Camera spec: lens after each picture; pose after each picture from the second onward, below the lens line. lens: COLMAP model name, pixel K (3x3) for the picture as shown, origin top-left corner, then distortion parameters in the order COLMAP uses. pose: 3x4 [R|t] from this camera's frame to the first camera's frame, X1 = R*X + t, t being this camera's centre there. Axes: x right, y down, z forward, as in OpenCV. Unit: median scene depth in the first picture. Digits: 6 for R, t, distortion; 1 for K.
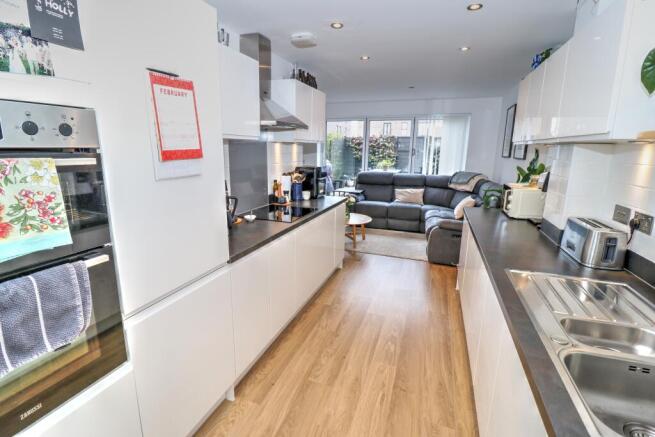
lens RADIAL K [[305.1, 0, 321.4], [0, 305.1, 215.5], [0, 0, 1]] dist [-0.009861, -0.002745]
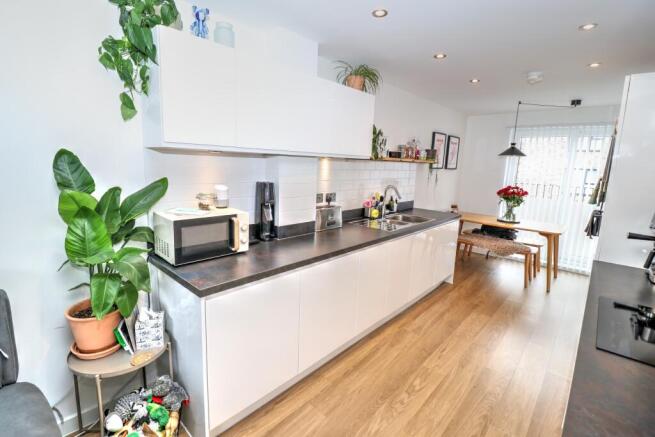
lens RADIAL K [[305.1, 0, 322.7], [0, 305.1, 214.7], [0, 0, 1]] dist [-0.009861, -0.002745]
pose [[-0.926532, -0.104721, 0.361347, 0.093678], [0.036237, 0.931172, 0.362776, -0.161221], [-0.374467, 0.349218, -0.858966, 0.736889]]
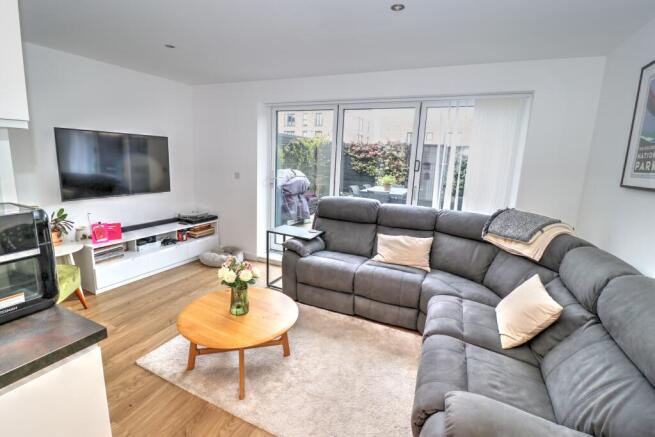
lens RADIAL K [[305.1, 0, 317.3], [0, 305.1, 214.6], [0, 0, 1]] dist [-0.009861, -0.002745]
pose [[0.995277, 0.044307, -0.086378, 0.201084], [-0.046929, 0.998490, -0.028560, -0.112103], [0.084982, 0.032479, 0.995853, 0.508461]]
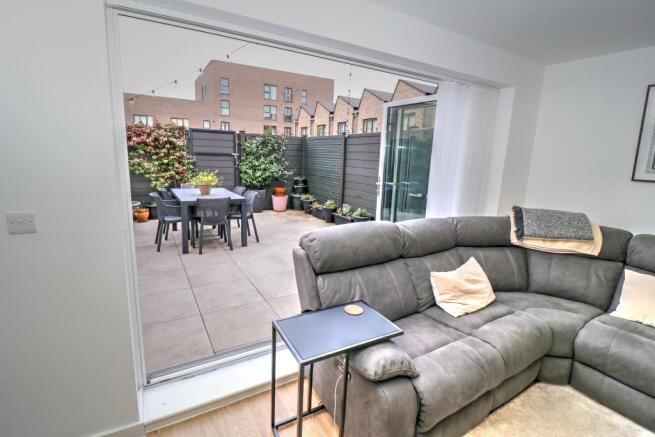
lens RADIAL K [[305.1, 0, 325.8], [0, 305.1, 216.9], [0, 0, 1]] dist [-0.009861, -0.002745]
pose [[0.630360, -0.148238, 0.762019, -0.104739], [0.140522, 0.987172, 0.075795, -0.217763], [-0.763479, 0.059302, 0.643104, 0.960218]]
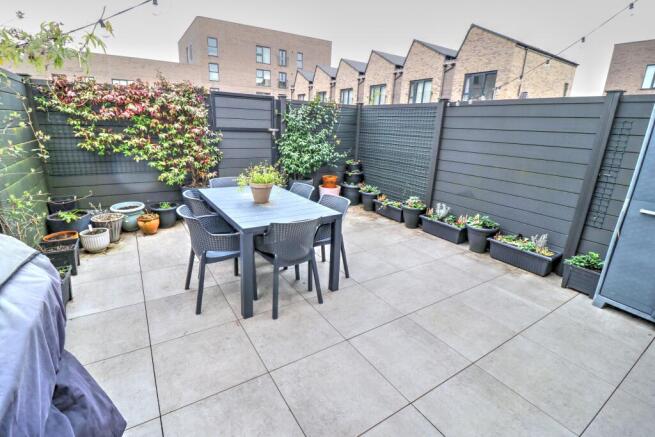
lens RADIAL K [[305.1, 0, 324.1], [0, 305.1, 216.1], [0, 0, 1]] dist [-0.009861, -0.002745]
pose [[0.603091, -0.221909, 0.766184, 0.013068], [0.141640, 0.975052, 0.170913, -0.320496], [-0.784997, 0.005446, 0.619476, 1.393011]]
